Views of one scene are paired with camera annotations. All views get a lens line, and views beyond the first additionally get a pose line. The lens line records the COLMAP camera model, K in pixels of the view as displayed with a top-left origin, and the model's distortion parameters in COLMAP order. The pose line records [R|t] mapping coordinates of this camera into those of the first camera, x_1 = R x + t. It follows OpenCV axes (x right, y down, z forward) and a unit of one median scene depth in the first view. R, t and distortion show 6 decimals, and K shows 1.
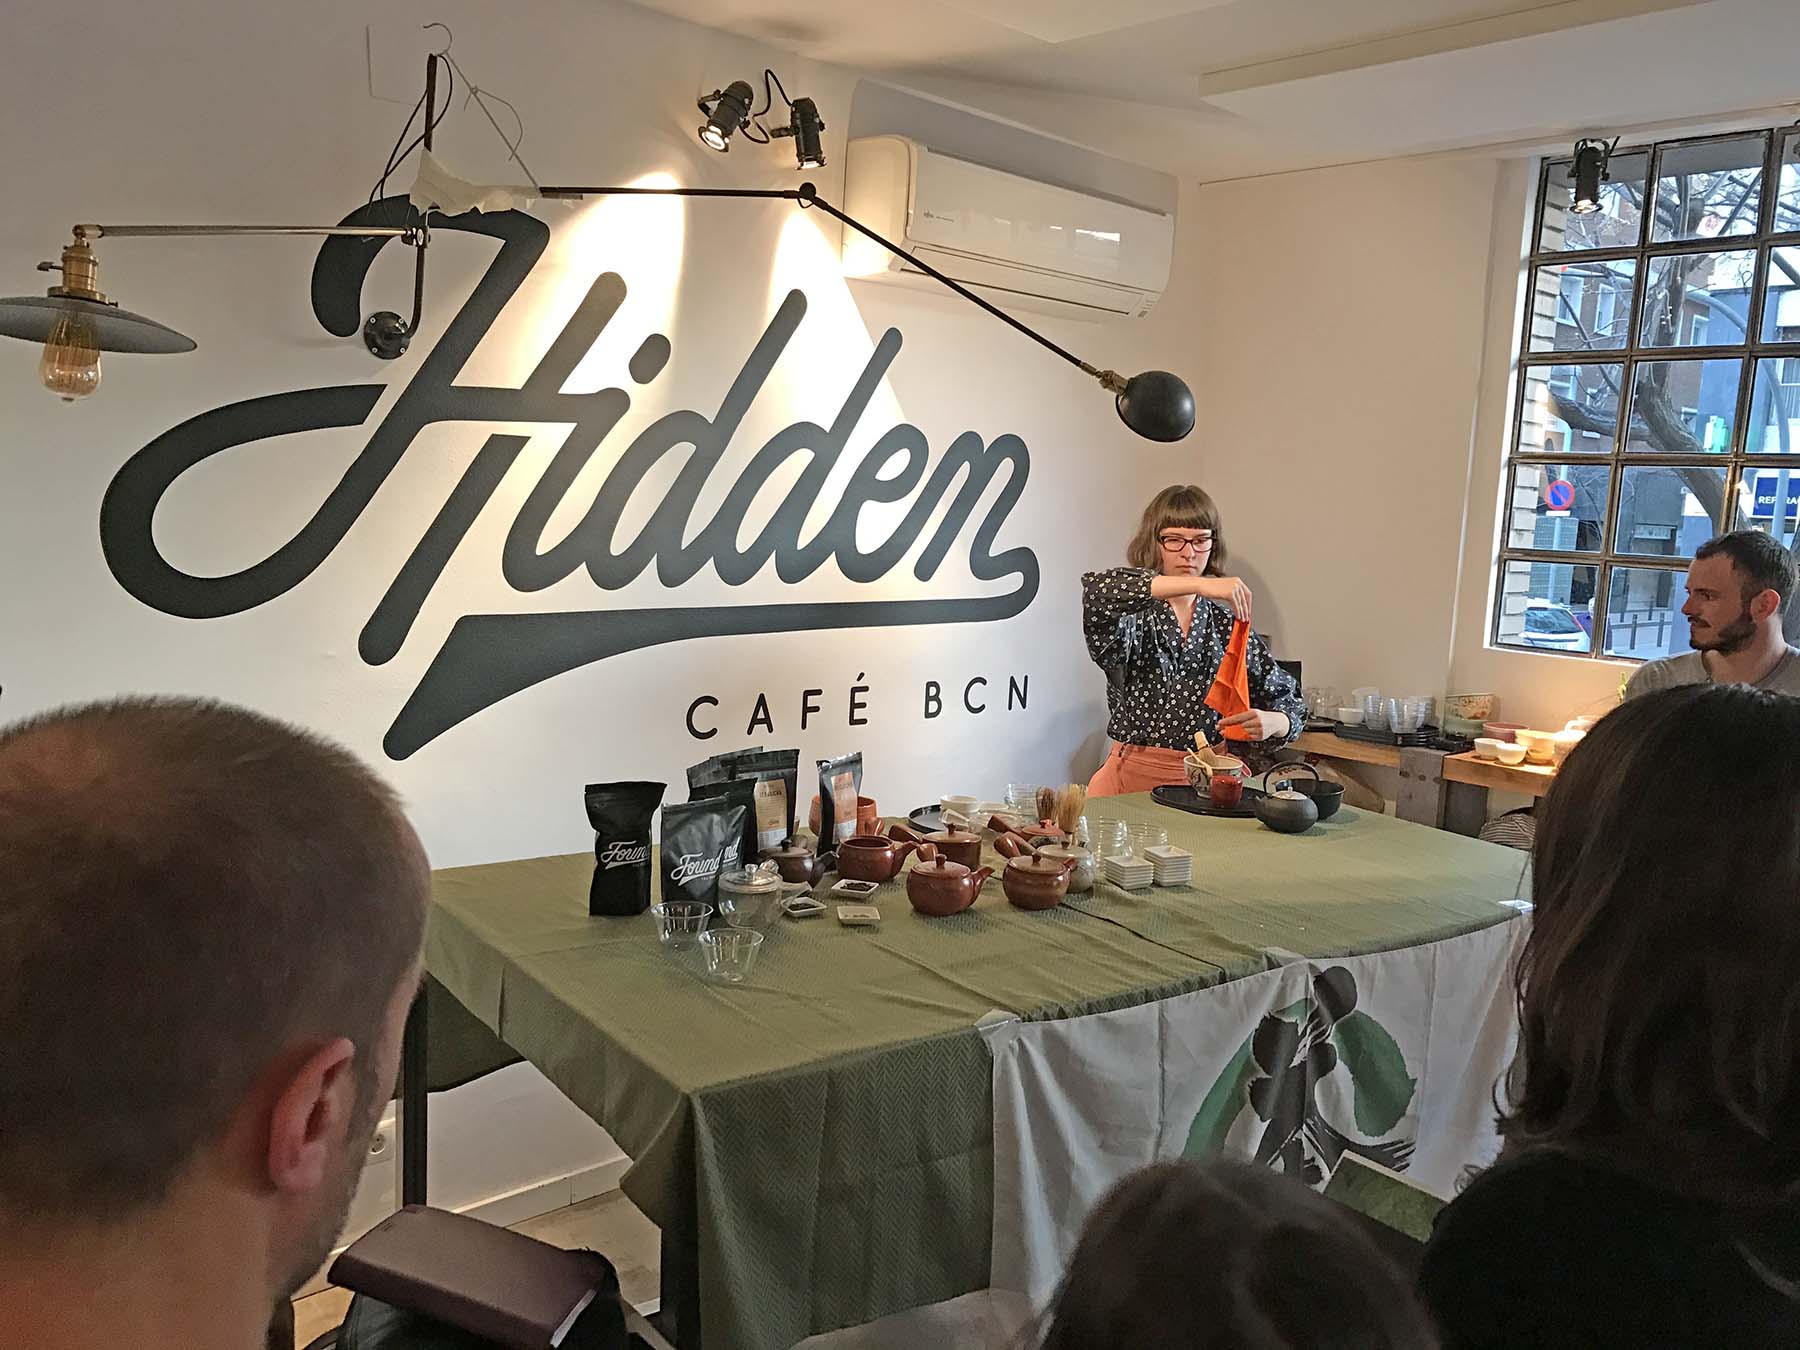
lens RADIAL K [[1486.0, 0, 914.2], [0, 1486.0, 681.9], [0, 0, 1]] dist [0.041371, -0.047943]
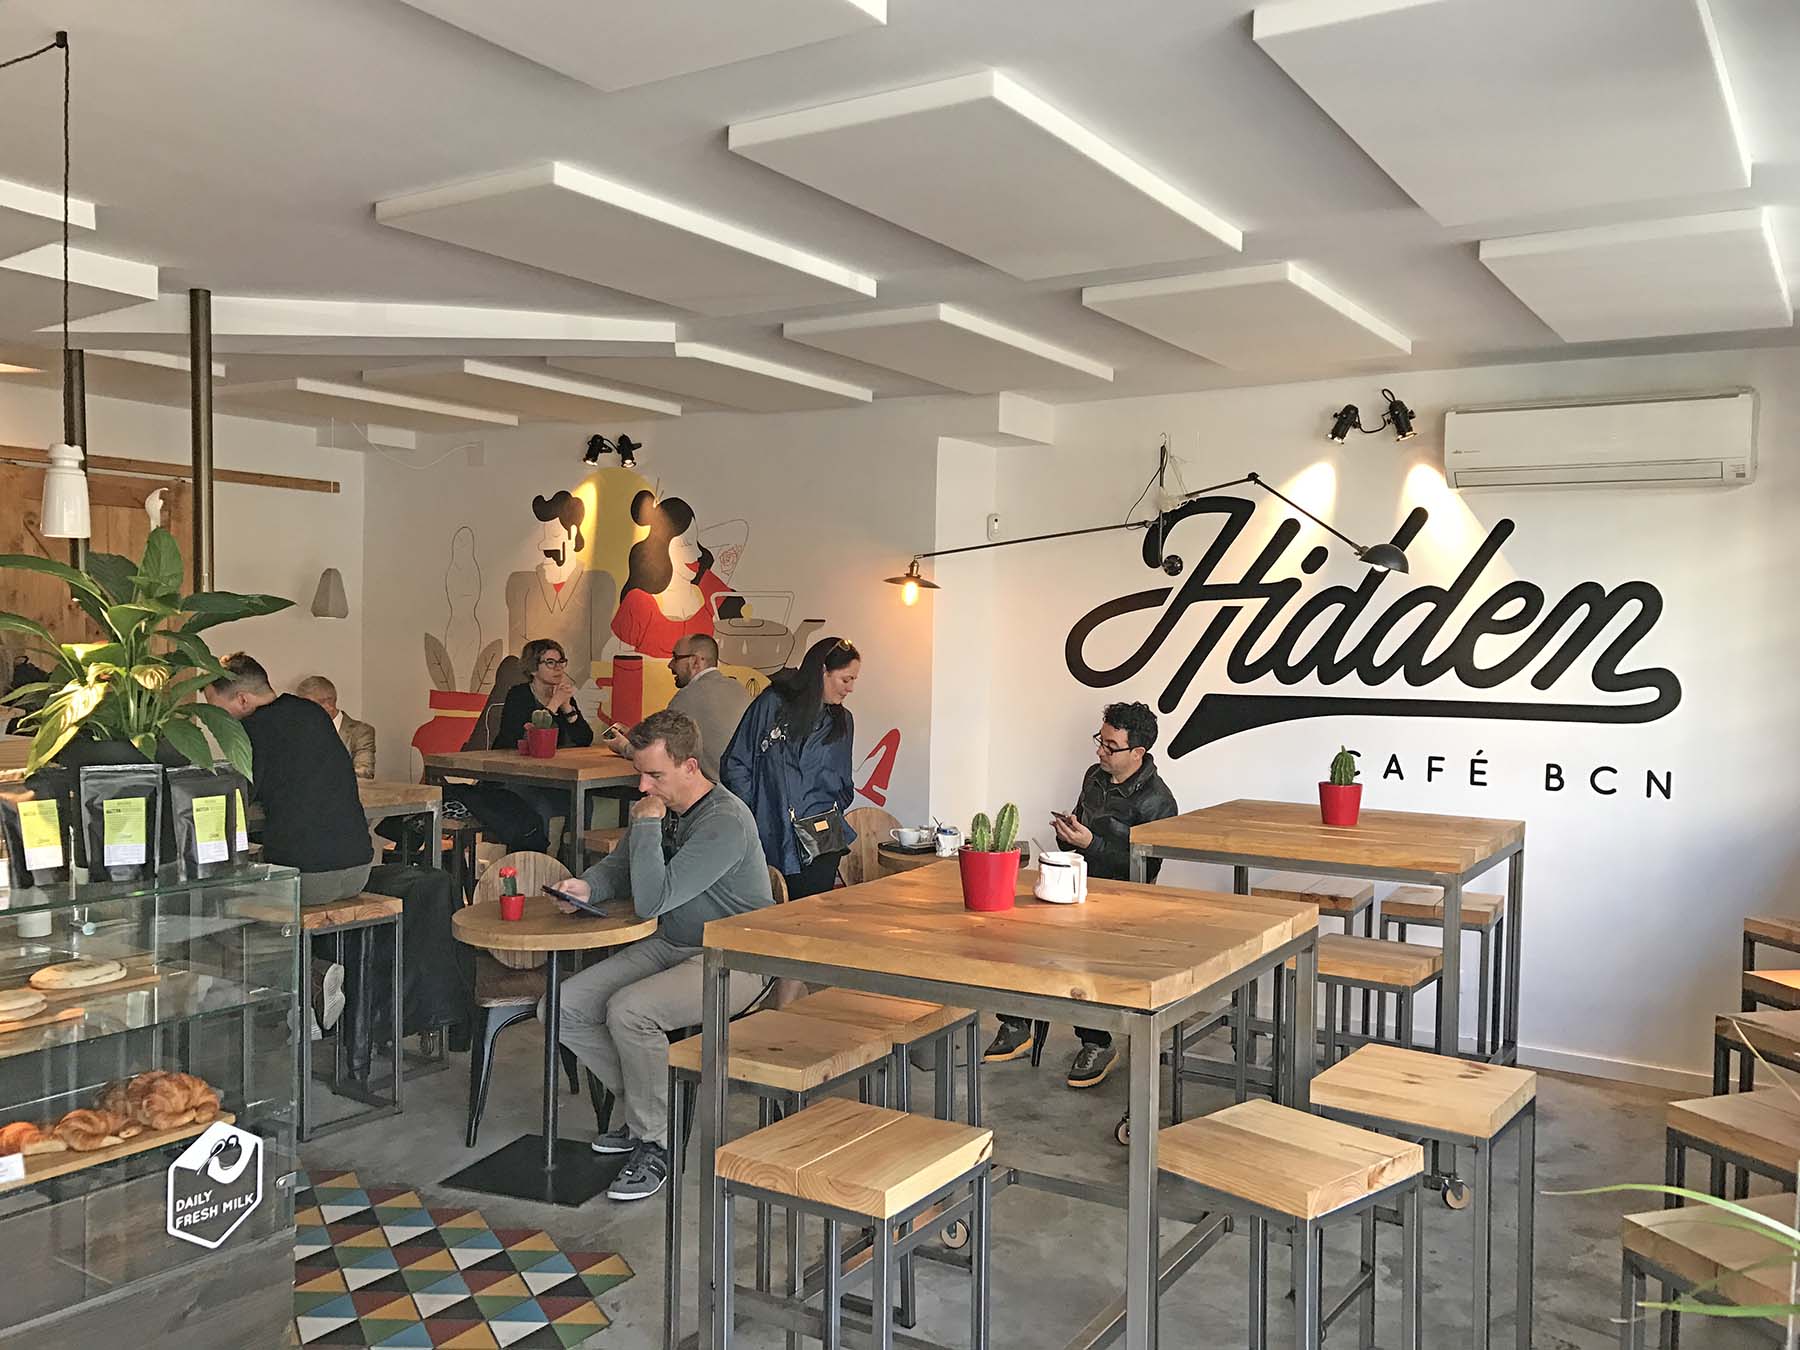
lens RADIAL K [[1486.0, 0, 907.3], [0, 1486.0, 674.3], [0, 0, 1]] dist [0.041371, -0.047943]
pose [[0.227314, -0.019324, -0.973630, 1.526725], [-0.132800, 0.989848, -0.050651, 0.083678], [0.964724, 0.140812, 0.222440, 0.132878]]
